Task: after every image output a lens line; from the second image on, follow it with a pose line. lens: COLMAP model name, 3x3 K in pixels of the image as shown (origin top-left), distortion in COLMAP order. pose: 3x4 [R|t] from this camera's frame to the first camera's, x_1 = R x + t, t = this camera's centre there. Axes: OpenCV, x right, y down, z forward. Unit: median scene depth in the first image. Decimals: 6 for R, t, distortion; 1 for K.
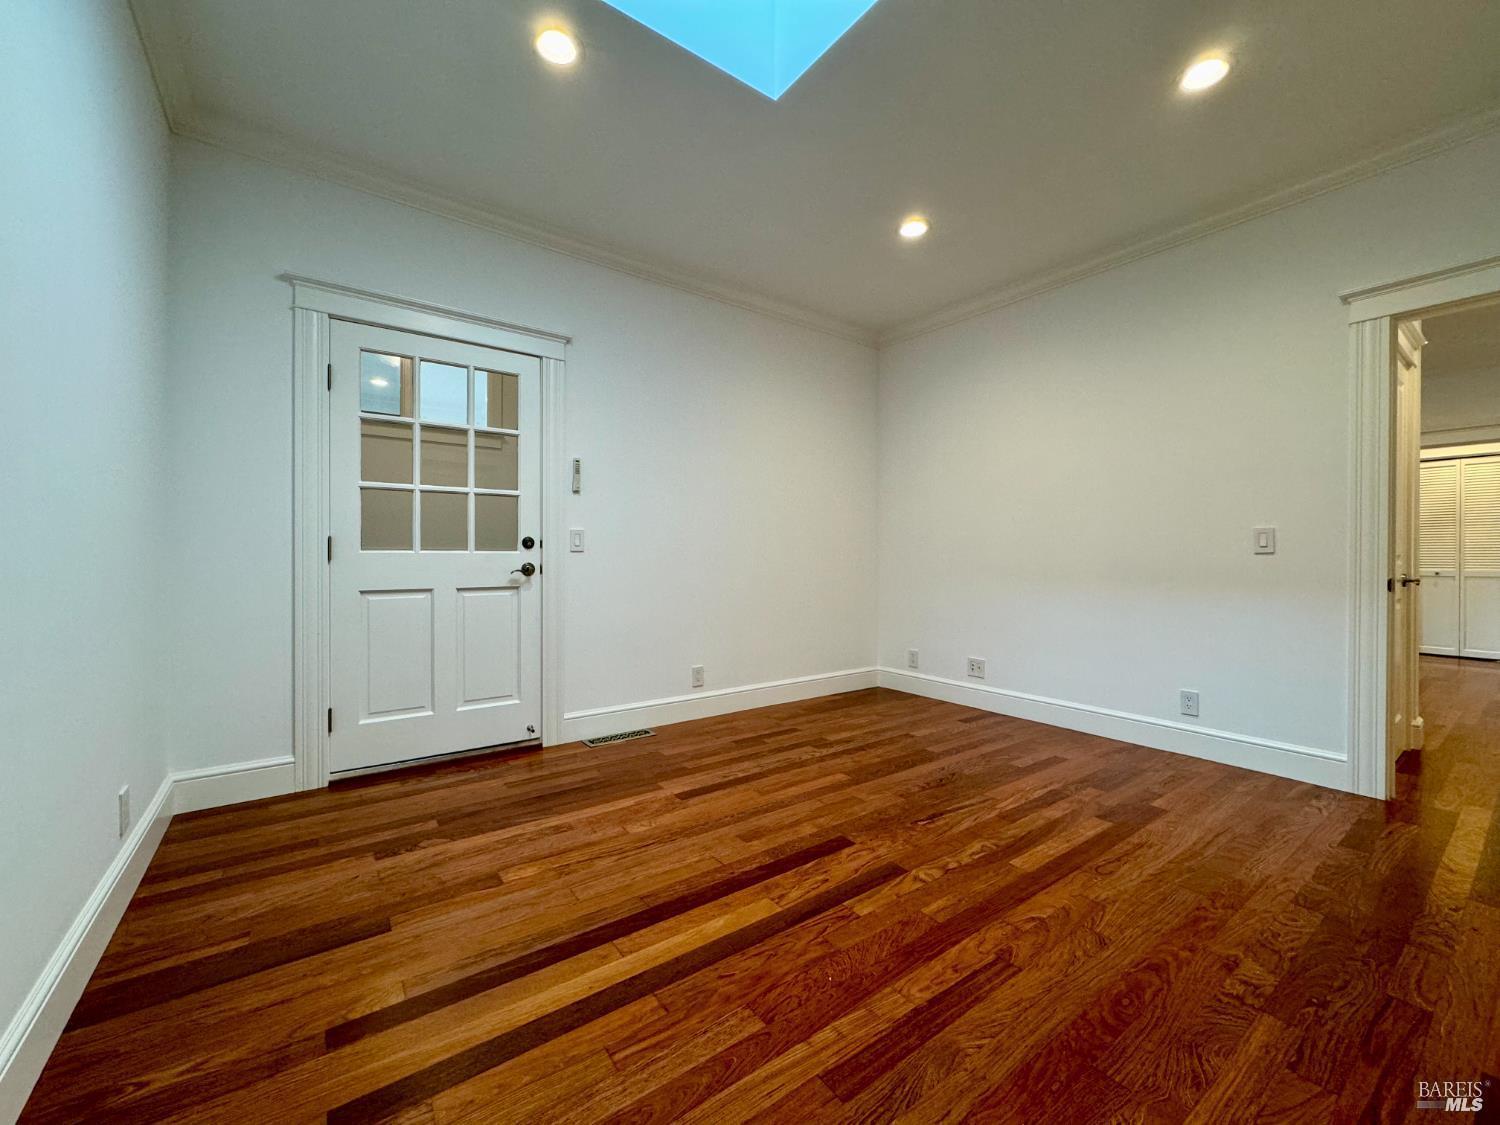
lens RADIAL K [[597.2, 0, 745.0], [0, 597.2, 557.3], [0, 0, 1]] dist [-0.002590, 0.000532]
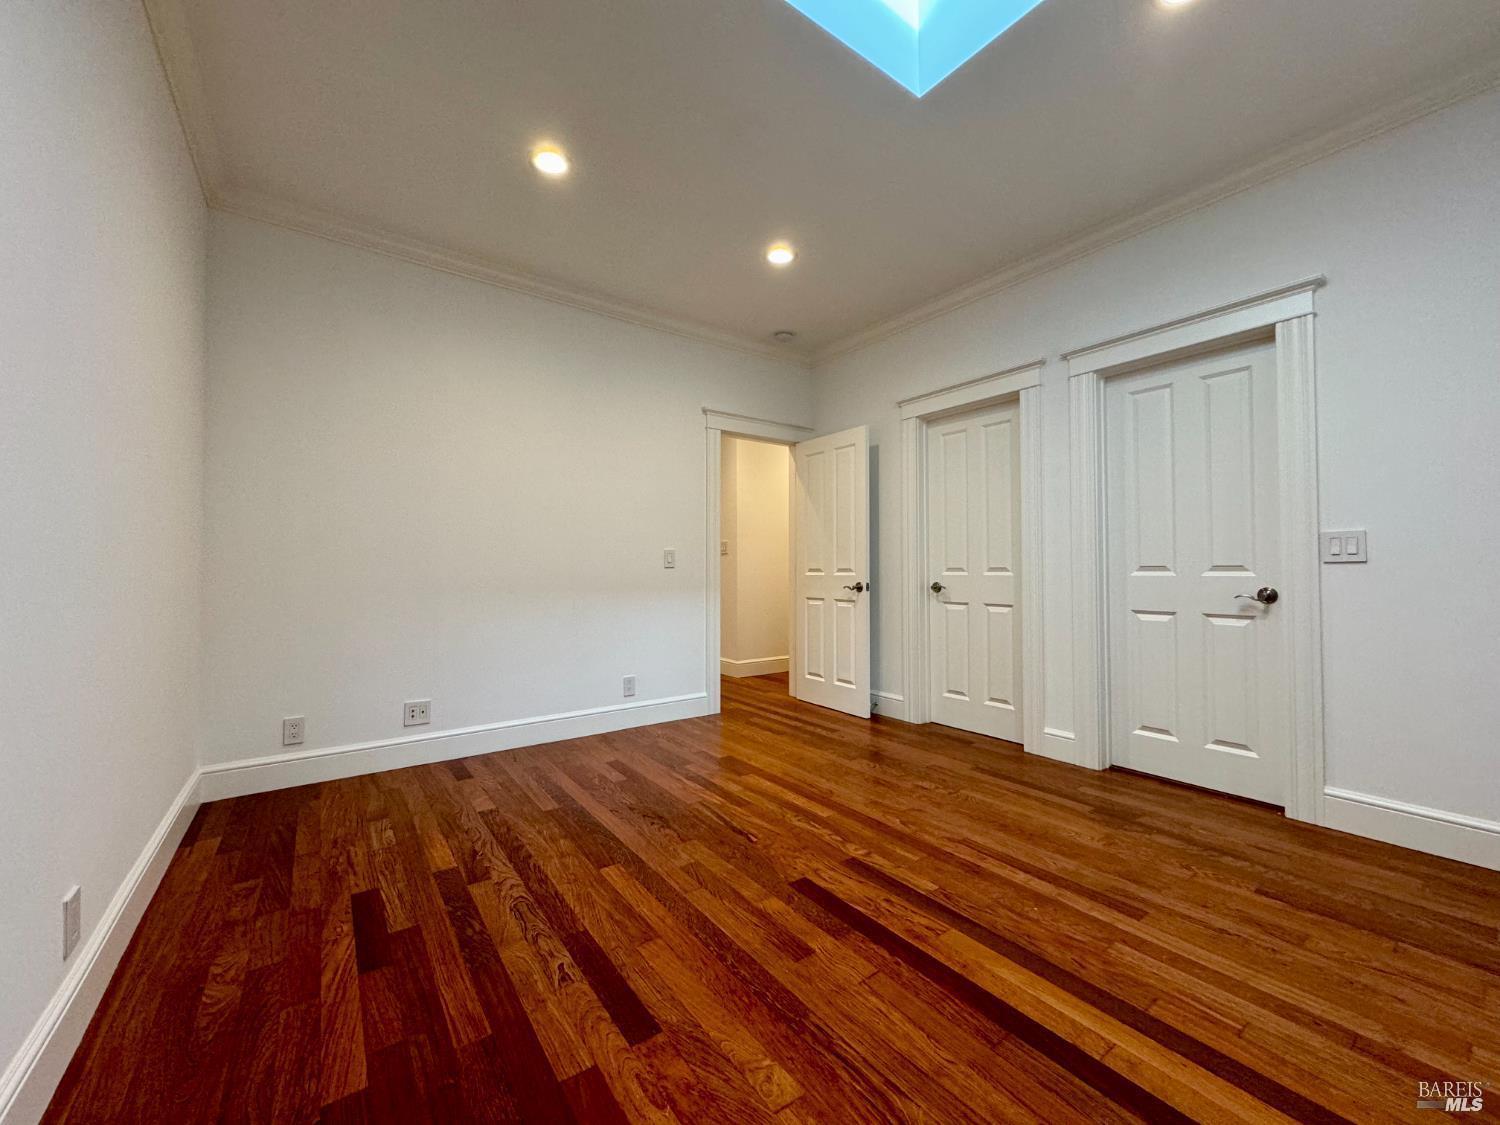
lens RADIAL K [[597.2, 0, 747.1], [0, 597.2, 568.1], [0, 0, 1]] dist [-0.002590, 0.000532]
pose [[-0.000798, 0.000569, 1.000000, -0.650939], [0.002906, 0.999996, -0.000567, -0.005895], [-0.999995, 0.002906, -0.000800, 0.941805]]
